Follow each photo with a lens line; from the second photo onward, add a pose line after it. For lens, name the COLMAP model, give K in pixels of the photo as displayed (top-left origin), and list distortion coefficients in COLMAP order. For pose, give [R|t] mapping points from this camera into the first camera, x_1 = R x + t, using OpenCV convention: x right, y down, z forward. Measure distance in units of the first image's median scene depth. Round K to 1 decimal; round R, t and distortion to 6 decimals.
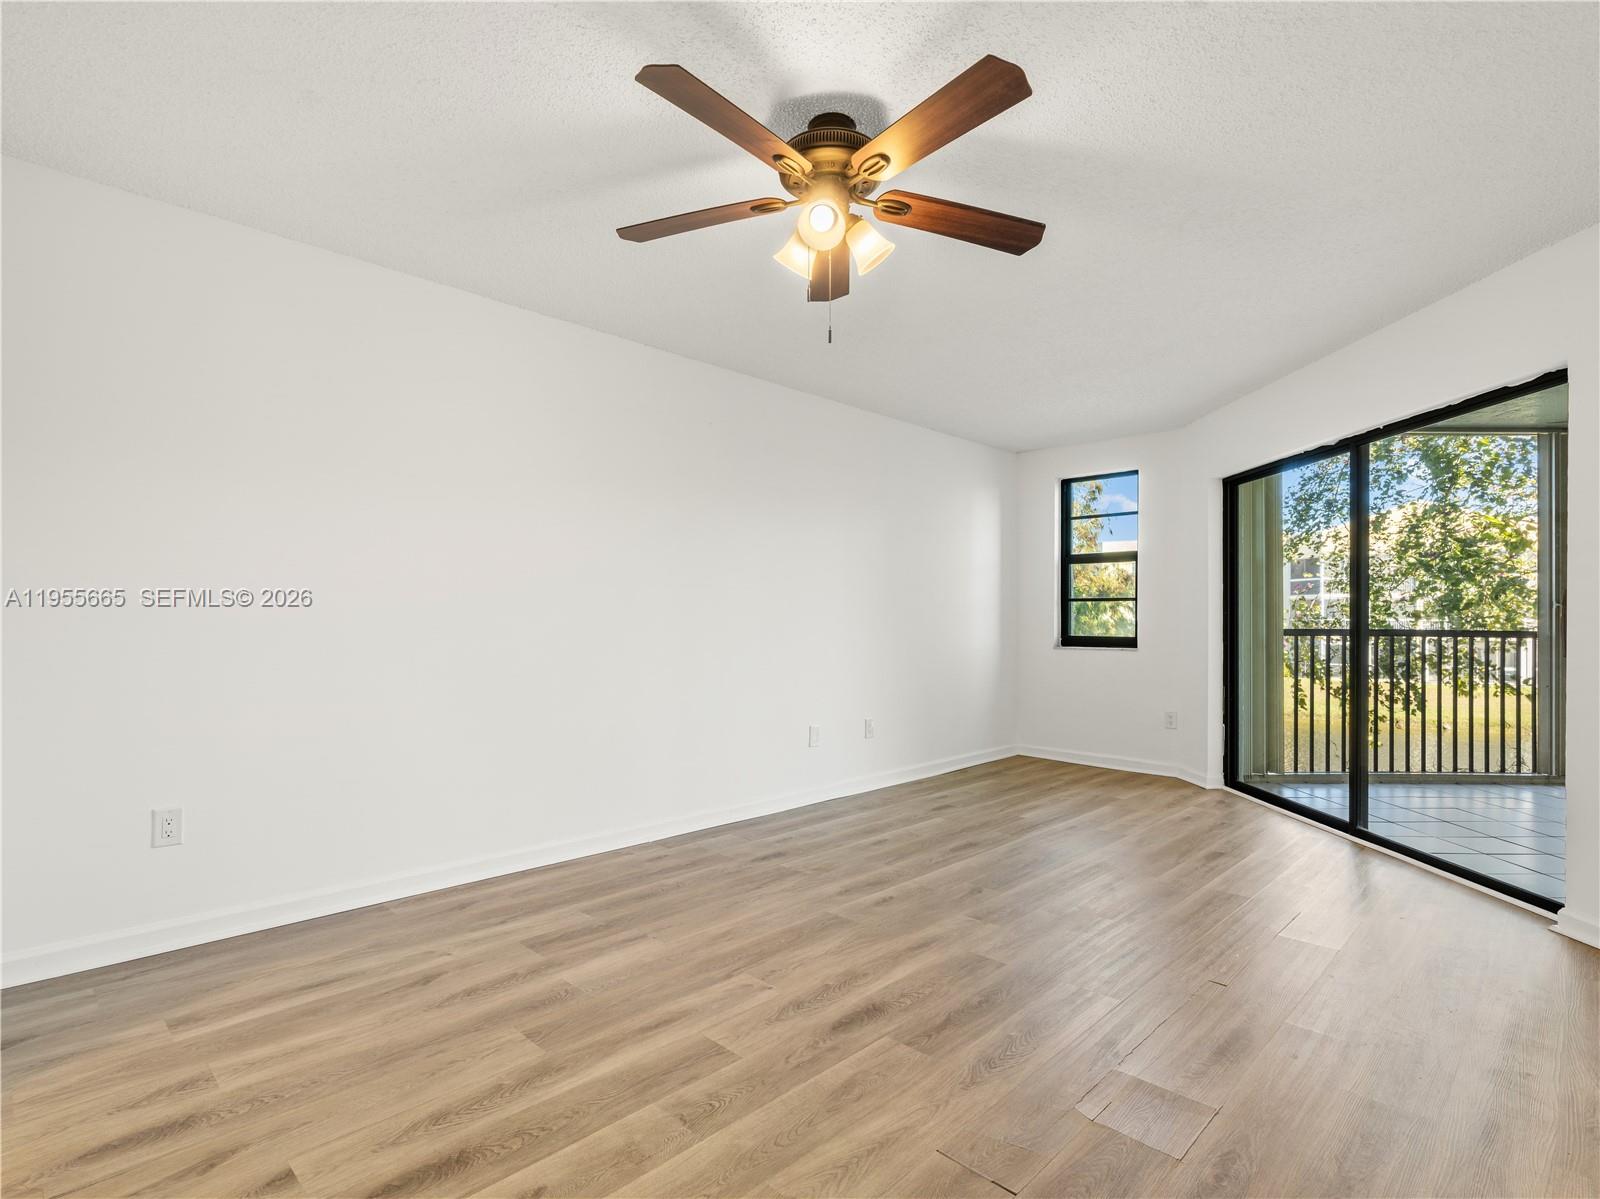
lens RADIAL K [[816.4, 0, 806.6], [0, 816.4, 617.5], [0, 0, 1]] dist [-0.003189, 0.000469]
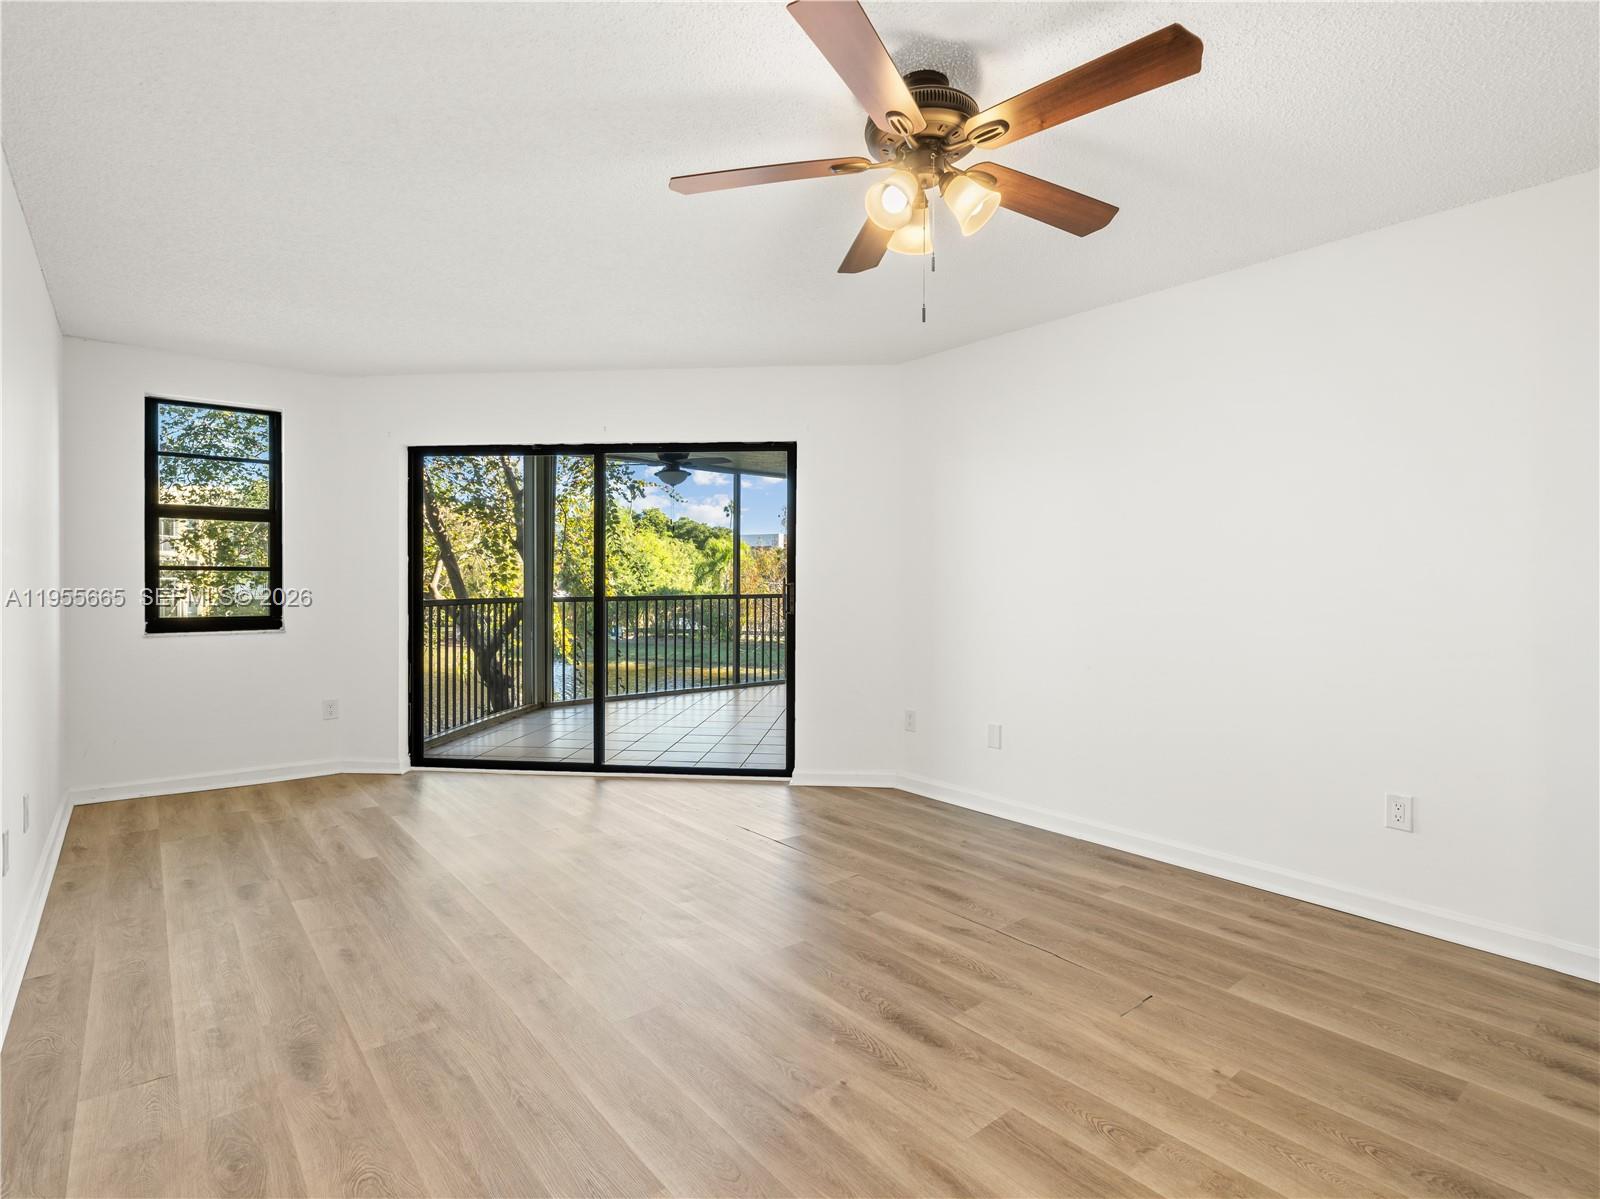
lens RADIAL K [[804.6, 0, 800.0], [0, 804.6, 599.5], [0, 0, 1]] dist [-0.004545, 0.000281]
pose [[0.110561, -0.029232, 0.993439, -0.561915], [-0.004866, 0.999539, 0.029953, -0.031928], [-0.993857, -0.008146, 0.110367, 0.653915]]
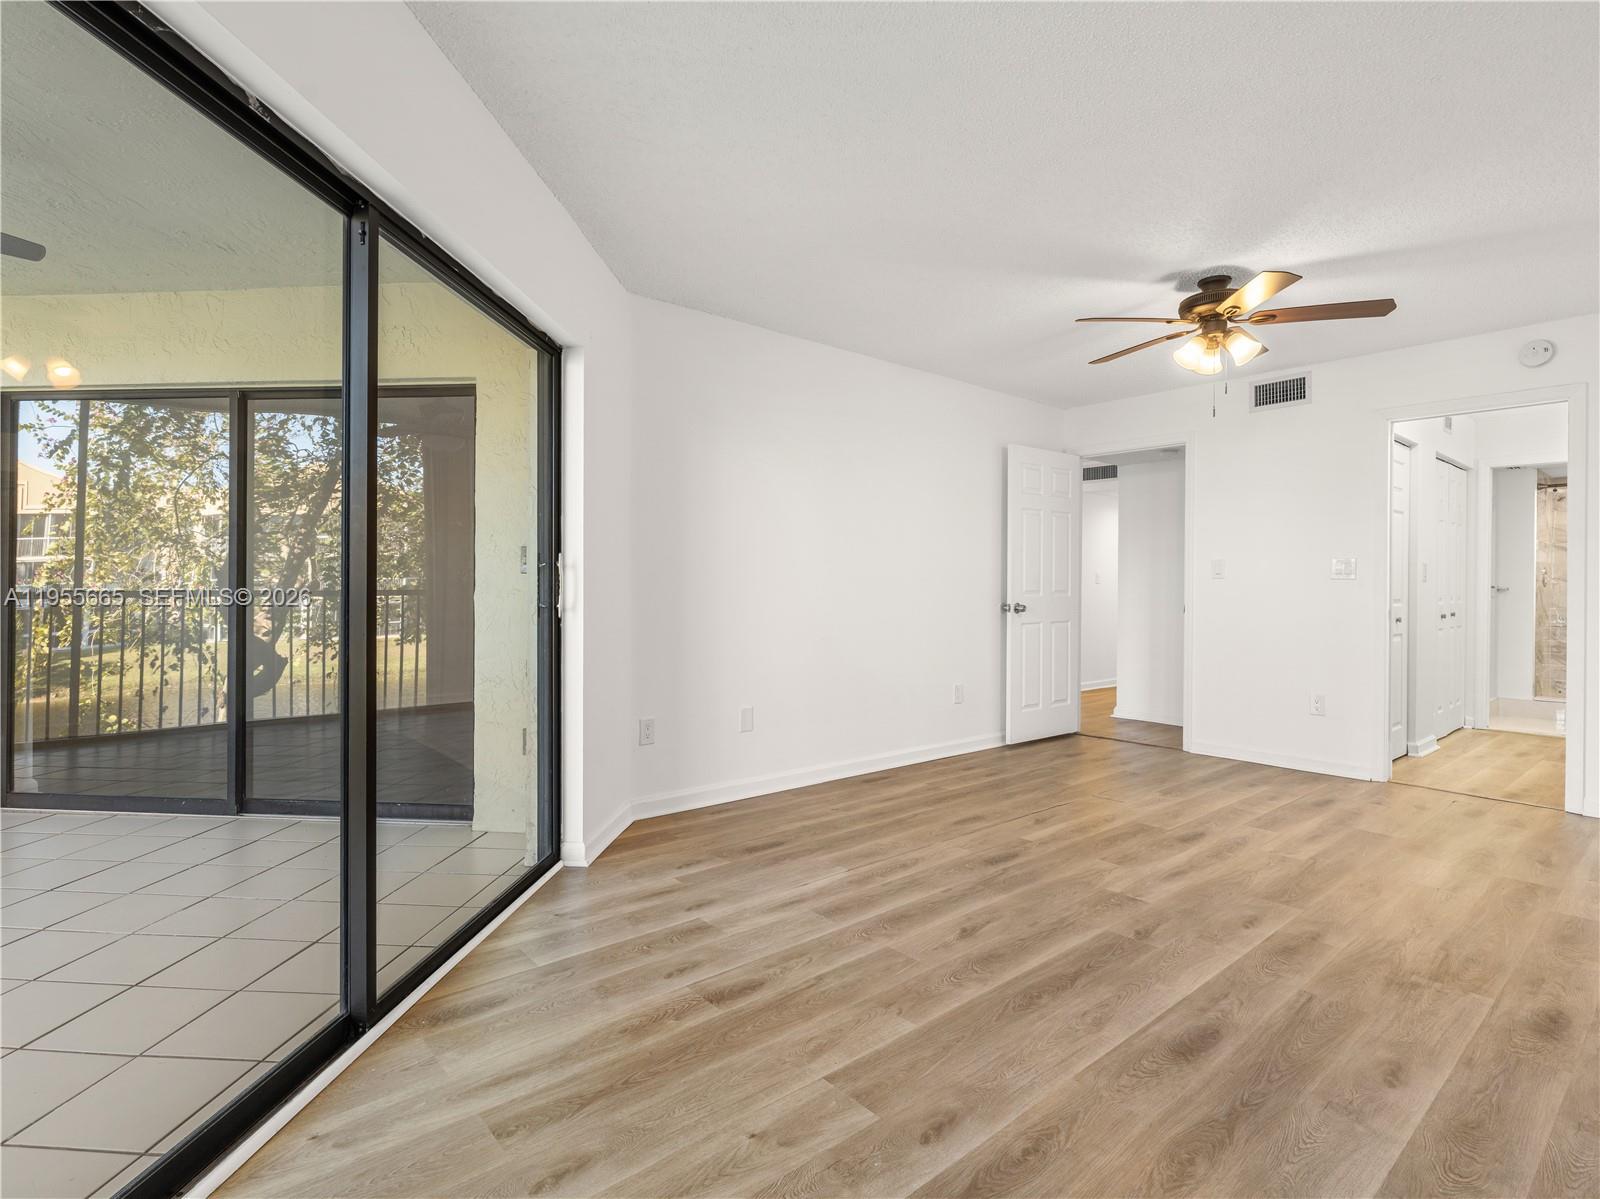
lens RADIAL K [[816.4, 0, 806.6], [0, 816.4, 617.5], [0, 0, 1]] dist [-0.003189, 0.000469]
pose [[-0.996095, -0.015952, 0.086830, 0.433818], [-0.013004, 0.999323, 0.034412, 0.008562], [-0.087320, 0.033148, -0.995629, 1.673615]]
